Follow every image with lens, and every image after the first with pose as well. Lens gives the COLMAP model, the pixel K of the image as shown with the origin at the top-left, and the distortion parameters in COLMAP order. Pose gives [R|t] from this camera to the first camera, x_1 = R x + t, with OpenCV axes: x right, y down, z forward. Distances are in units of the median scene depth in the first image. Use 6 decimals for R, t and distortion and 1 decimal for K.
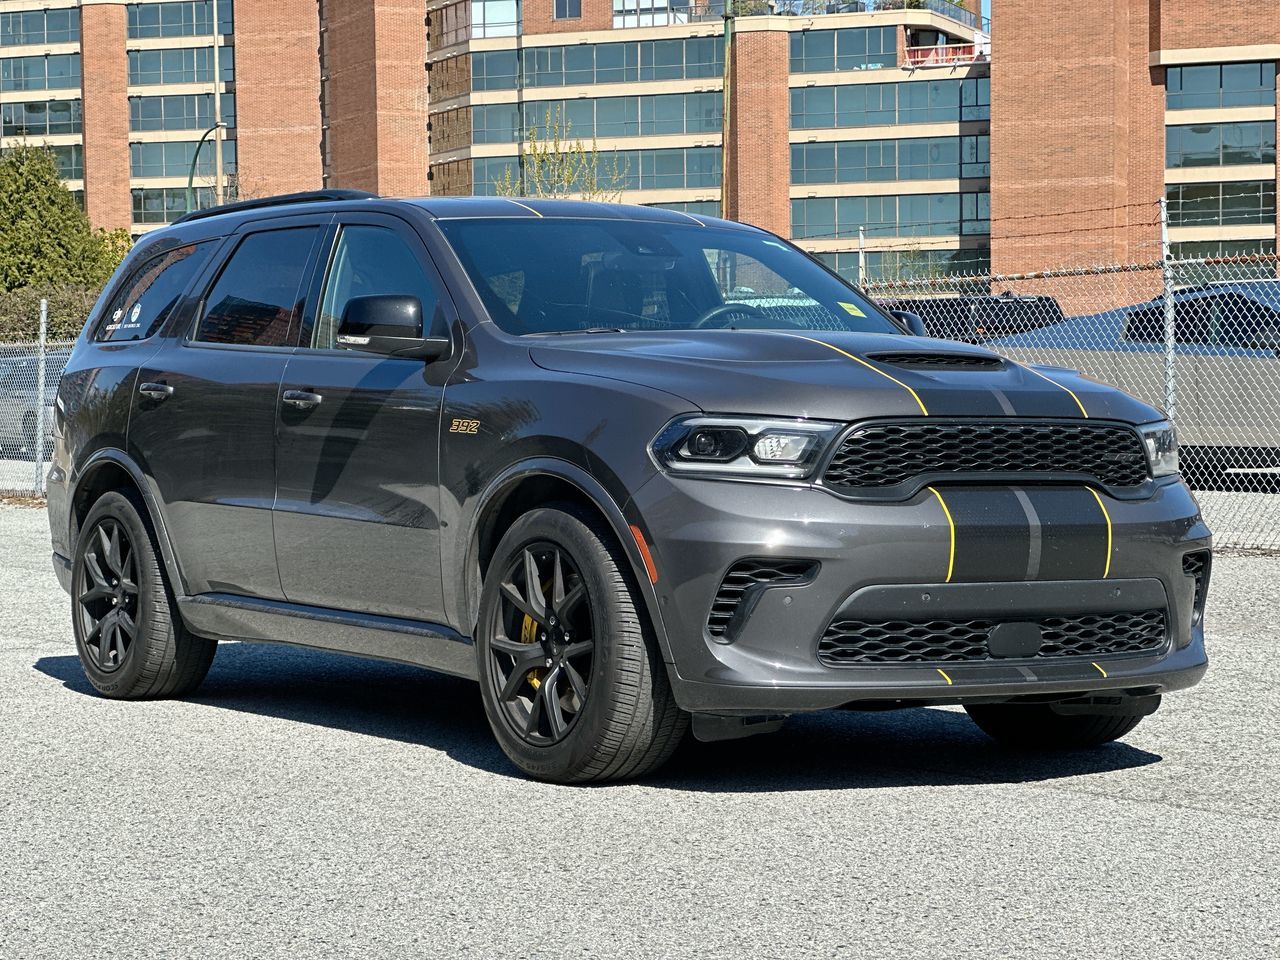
lens RADIAL K [[2813.0, 0, 667.9], [0, 2813.0, 478.6], [0, 0, 1]] dist [0.004388, 2.662378]
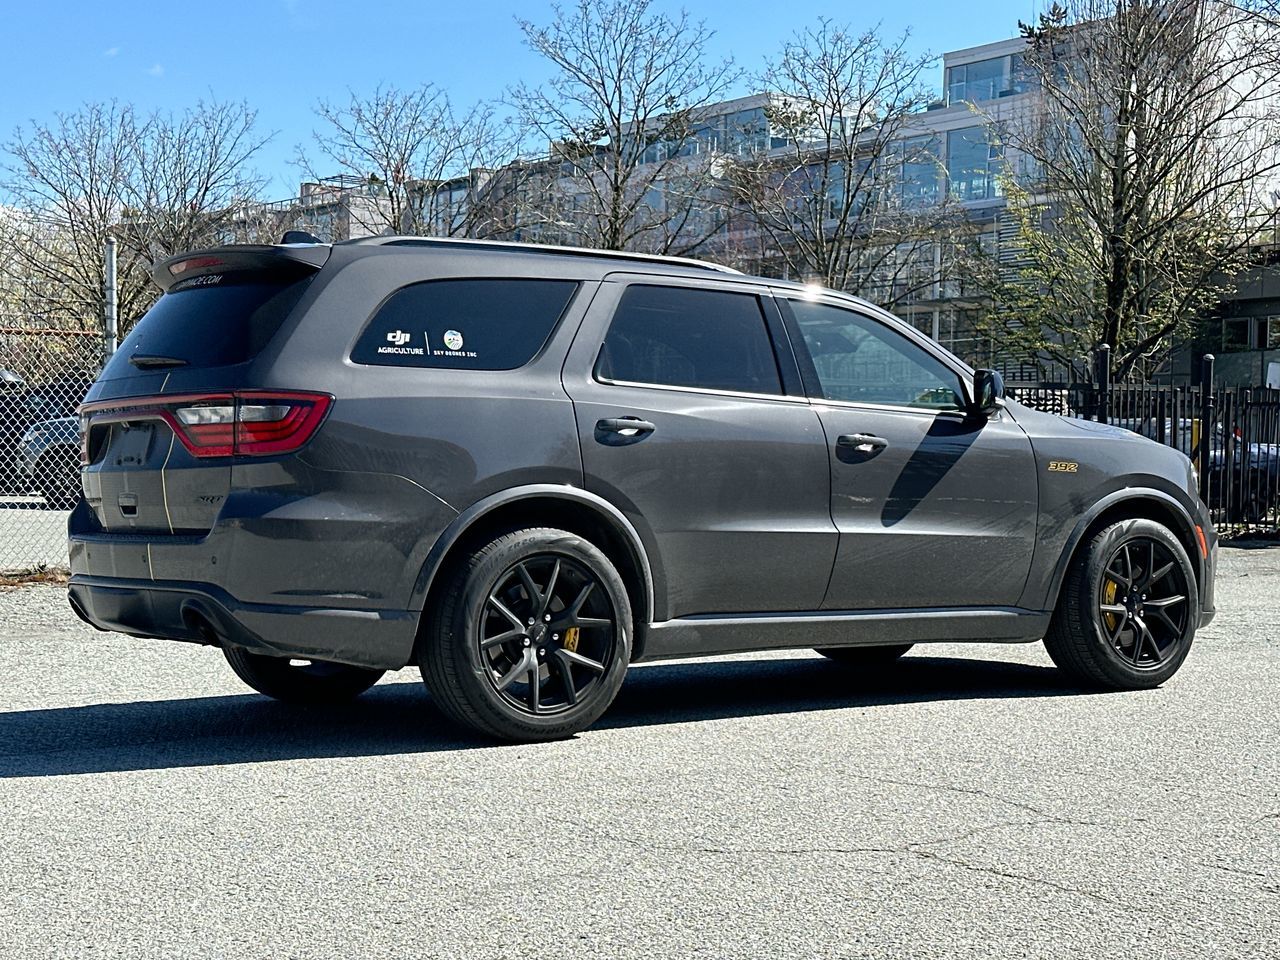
lens RADIAL K [[2071.3, 0, 640.0], [0, 2071.3, 480.0], [0, 0, 1]] dist [0.153470, 0.004391]
pose [[-0.046400, -0.000243, 0.998923, -1.119511], [0.012282, 0.999924, 0.000814, -0.014635], [-0.998847, 0.012306, -0.046394, 1.228393]]
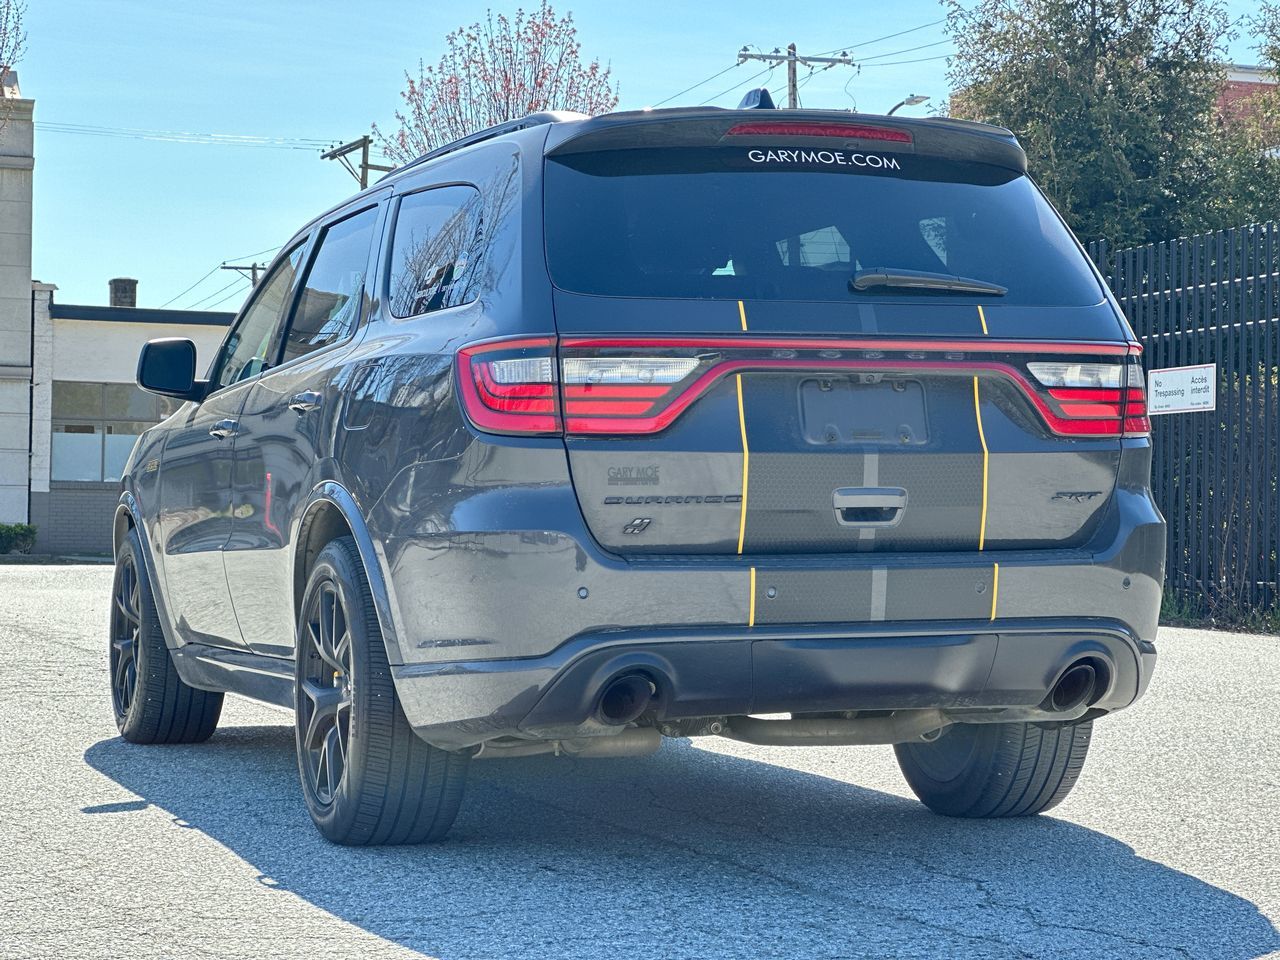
lens RADIAL K [[2932.9, 0, 640.0], [0, 2932.9, 480.0], [0, 0, 1]] dist [-0.268517, 6.356252]
pose [[-0.972711, -0.002122, 0.232010, -0.341317], [-0.001248, 0.999992, 0.003913, -0.016083], [-0.232016, 0.003517, -0.972706, 2.183603]]
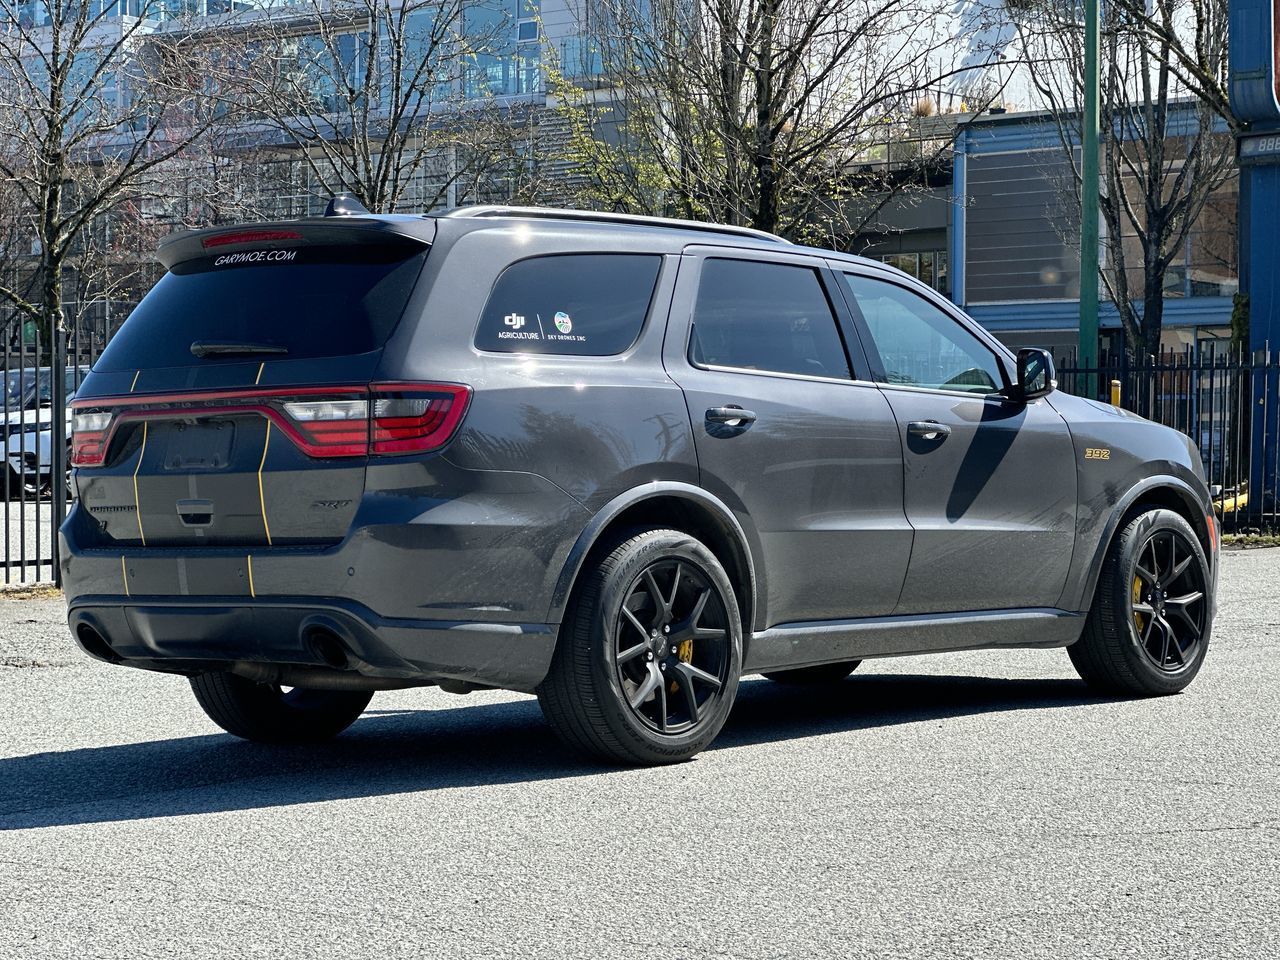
lens RADIAL K [[2932.9, 0, 640.0], [0, 2932.9, 480.0], [0, 0, 1]] dist [-0.268517, 6.356252]
pose [[-0.284367, -0.000144, 0.958715, -1.315800], [0.027422, 0.999590, 0.008284, -0.022770], [-0.958323, 0.028645, -0.284246, 1.556436]]
